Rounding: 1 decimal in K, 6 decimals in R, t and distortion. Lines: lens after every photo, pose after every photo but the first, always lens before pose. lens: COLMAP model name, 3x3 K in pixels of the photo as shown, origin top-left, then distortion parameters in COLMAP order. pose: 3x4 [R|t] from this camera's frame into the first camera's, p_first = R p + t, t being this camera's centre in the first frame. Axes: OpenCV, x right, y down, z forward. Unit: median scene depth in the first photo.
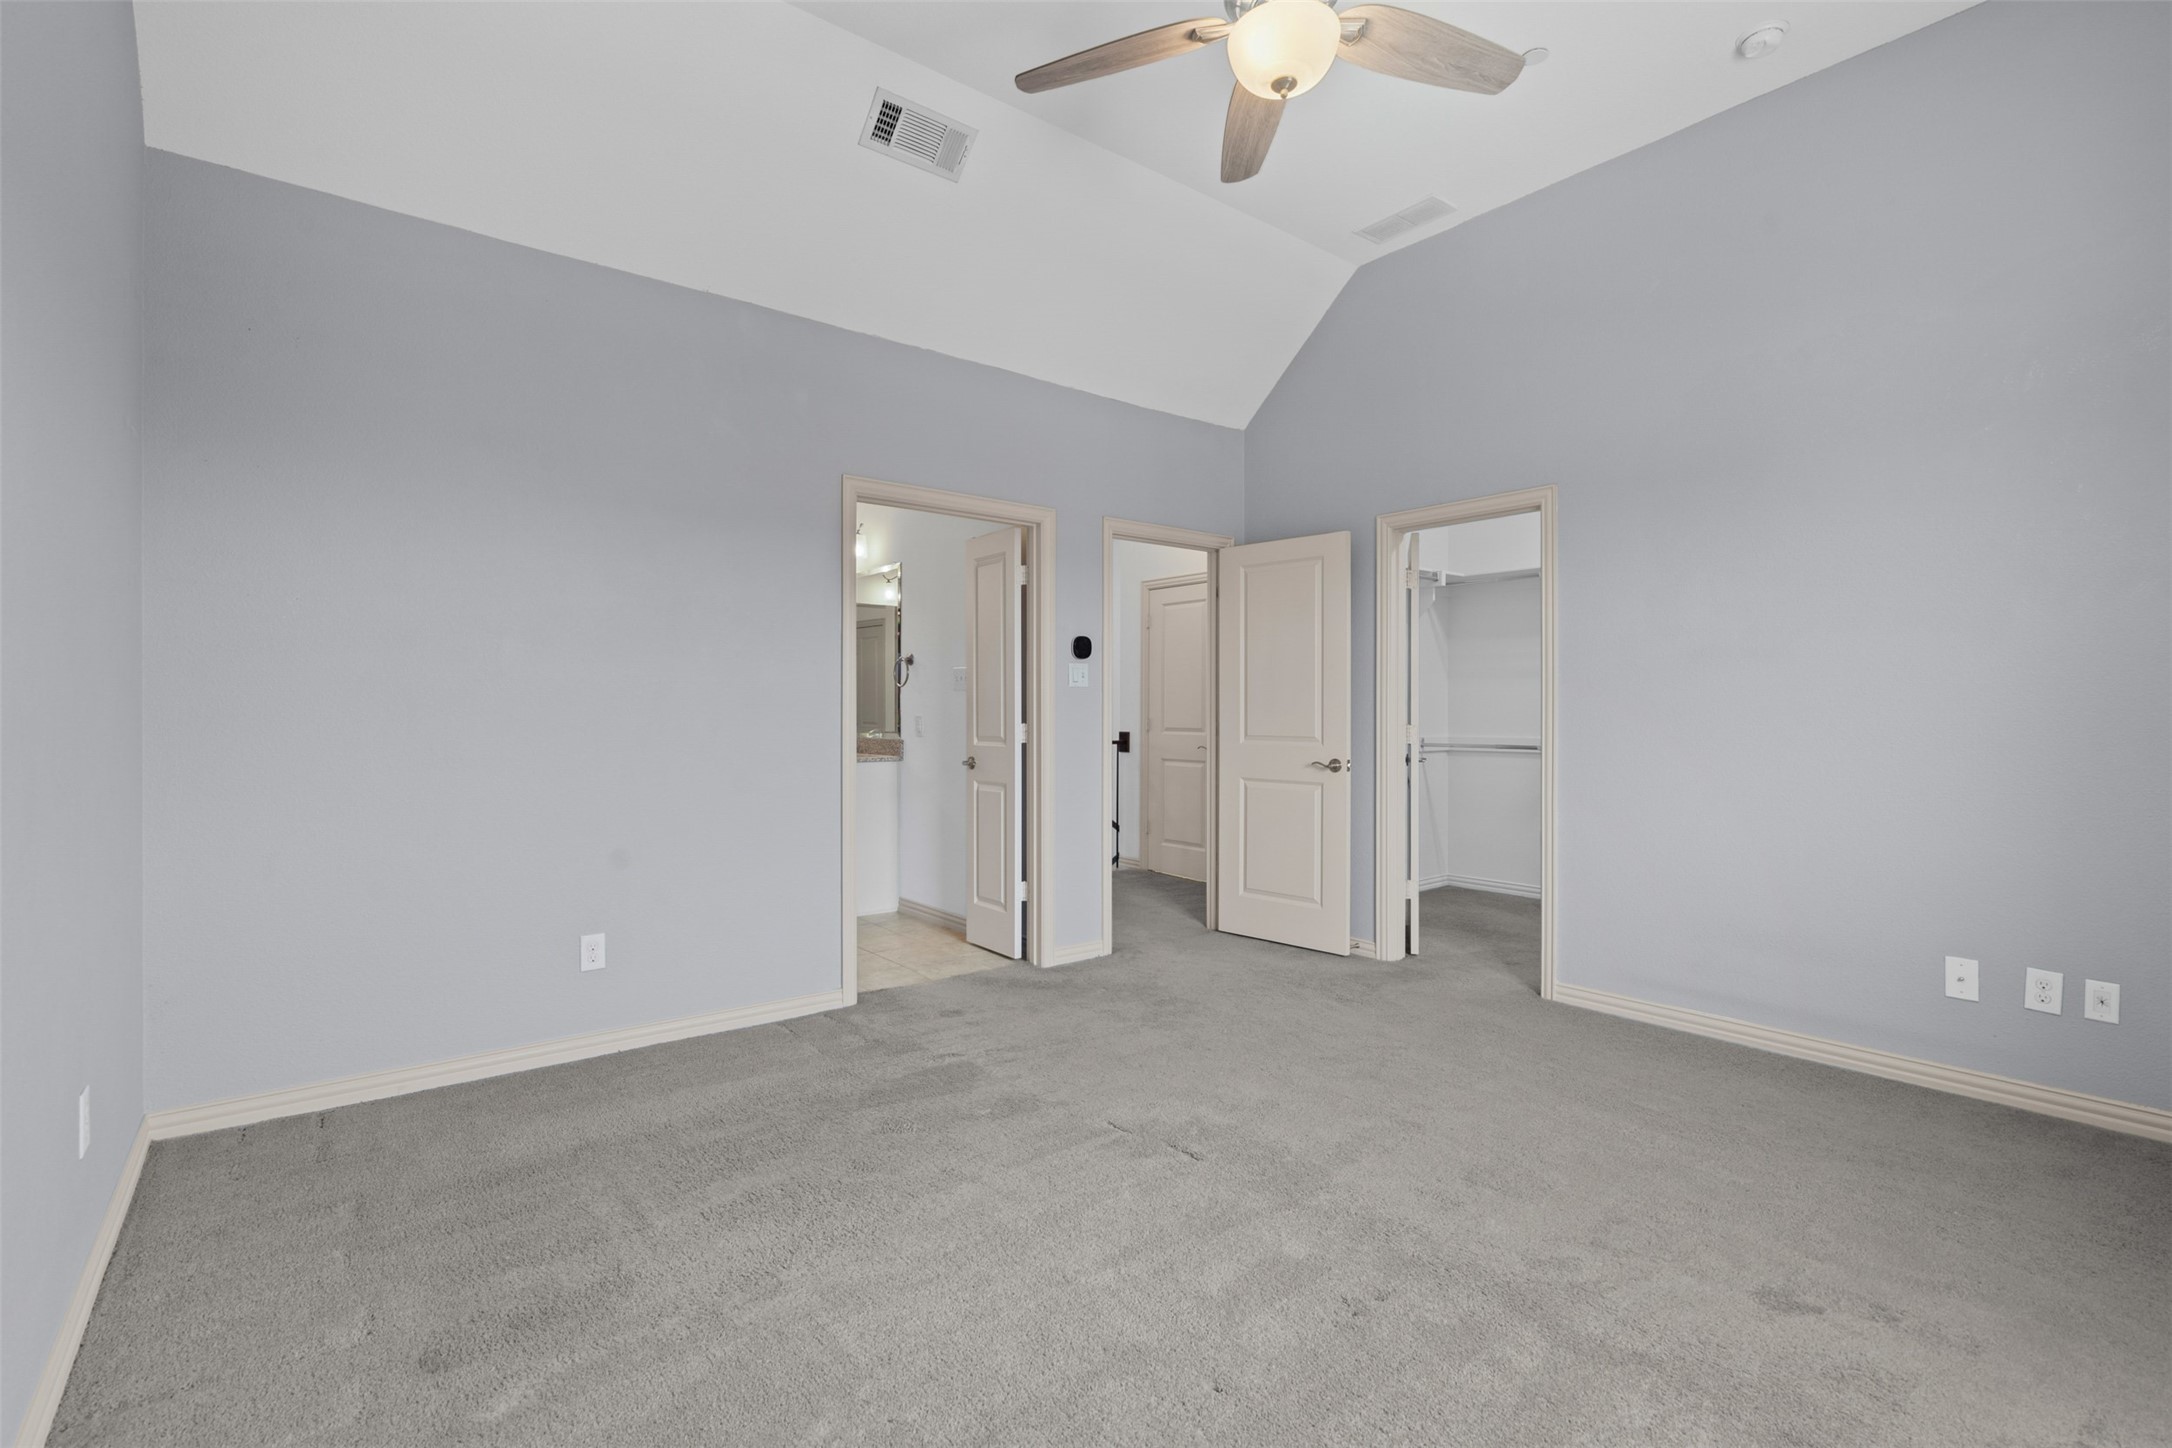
lens RADIAL K [[998.1, 0, 1075.9], [0, 998.1, 723.9], [0, 0, 1]] dist [-0.003267, 0.000836]
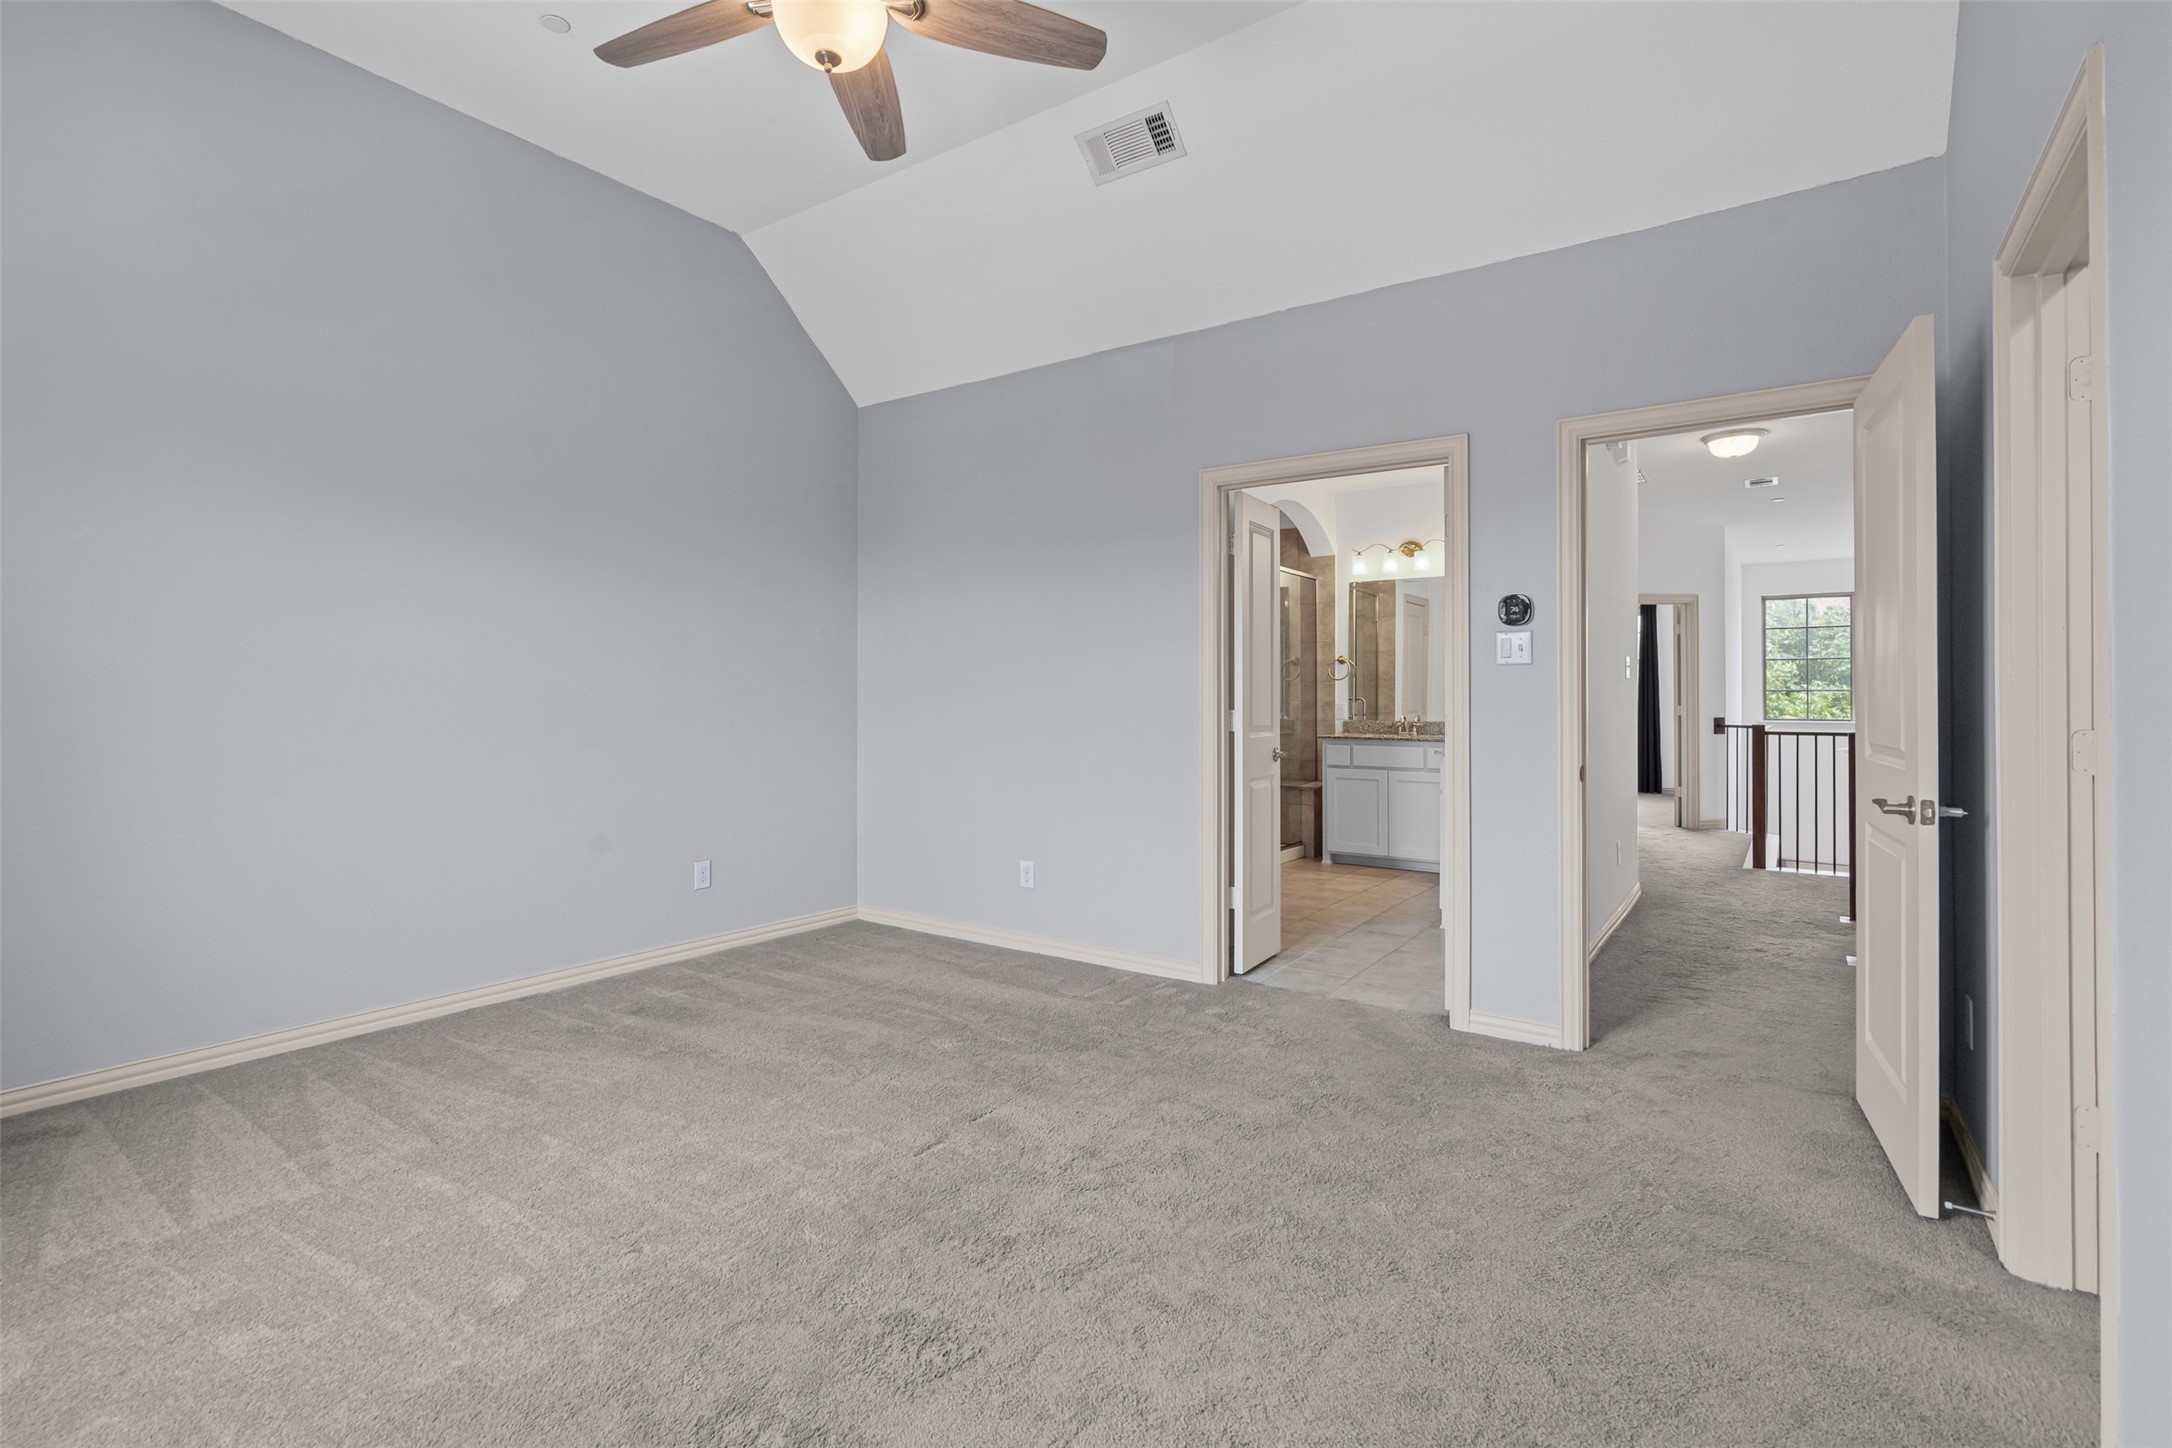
lens RADIAL K [[998.0, 0, 1084.0], [0, 998.0, 702.6], [0, 0, 1]] dist [-0.004462, 0.001168]
pose [[0.294449, 0.002616, -0.955664, 0.682549], [-0.012784, 0.999918, -0.001202, -0.004792], [0.955582, 0.012571, 0.294458, 0.543295]]
